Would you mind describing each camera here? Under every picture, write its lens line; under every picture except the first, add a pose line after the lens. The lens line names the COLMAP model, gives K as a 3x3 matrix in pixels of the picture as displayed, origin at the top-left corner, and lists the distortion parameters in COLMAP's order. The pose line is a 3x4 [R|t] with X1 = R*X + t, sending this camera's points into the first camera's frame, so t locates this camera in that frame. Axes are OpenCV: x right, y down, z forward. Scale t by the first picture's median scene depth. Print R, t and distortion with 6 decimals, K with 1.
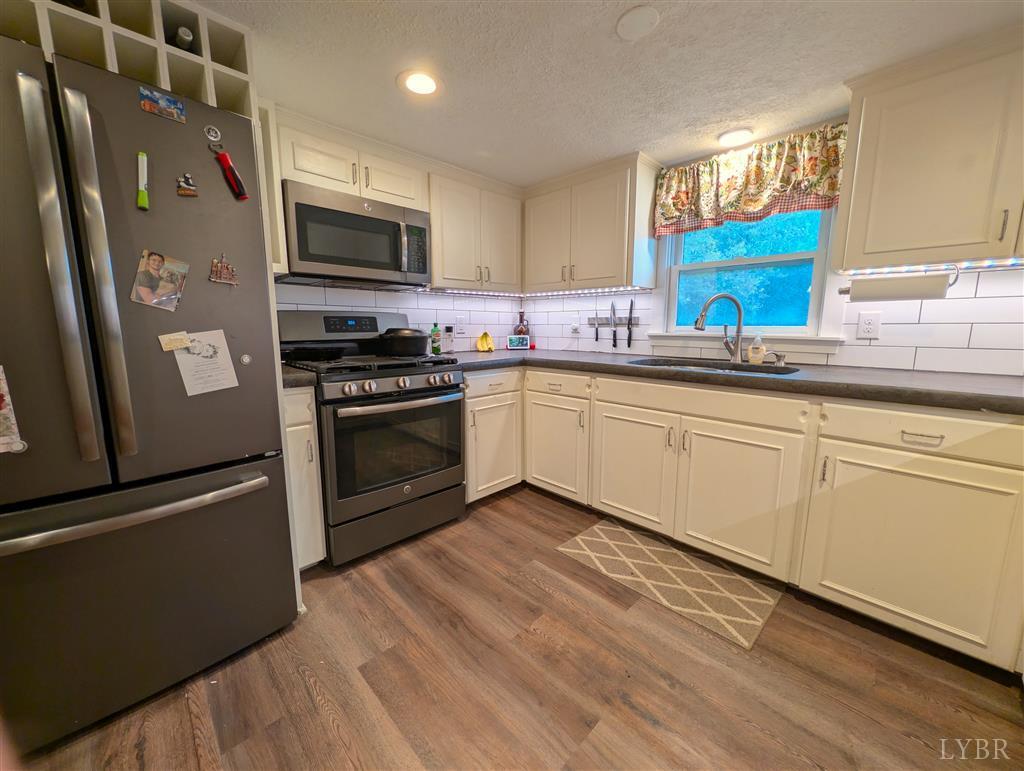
lens RADIAL K [[394.9, 0, 512.5], [0, 394.9, 385.7], [0, 0, 1]] dist [0.002575, -0.000046]
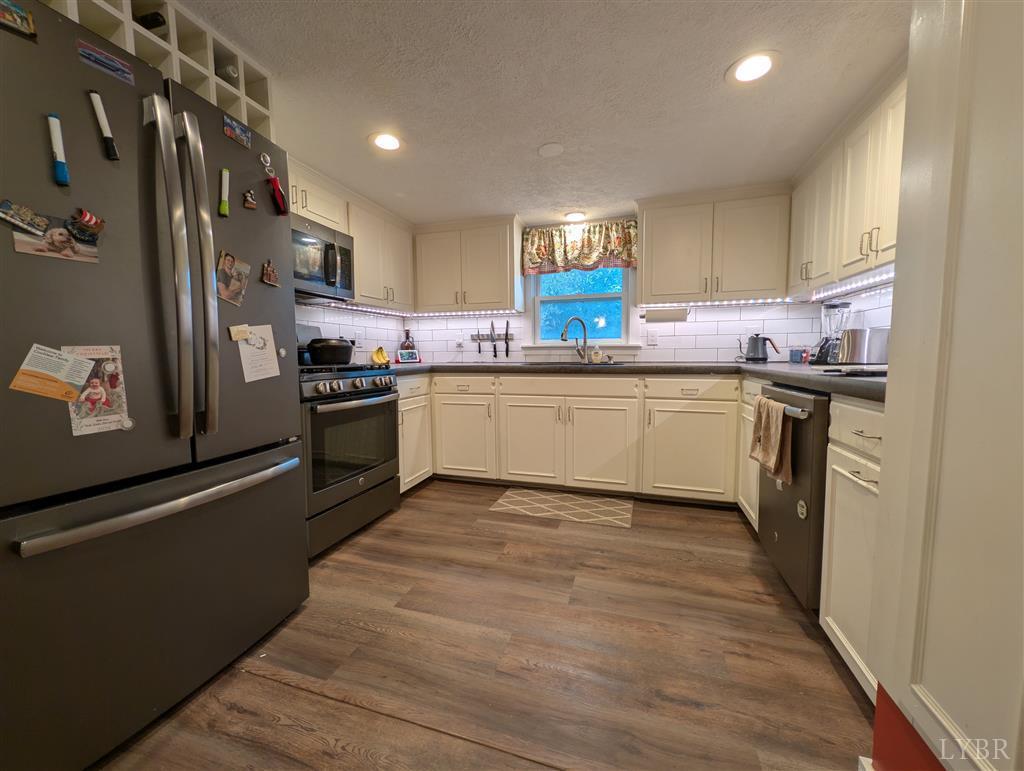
lens RADIAL K [[394.9, 0, 512.5], [0, 394.9, 385.7], [0, 0, 1]] dist [0.002575, -0.000046]
pose [[0.883479, -0.045062, 0.466298, -0.393762], [0.079027, 0.995434, -0.053533, 0.089163], [-0.461756, 0.084146, 0.883007, -0.186964]]
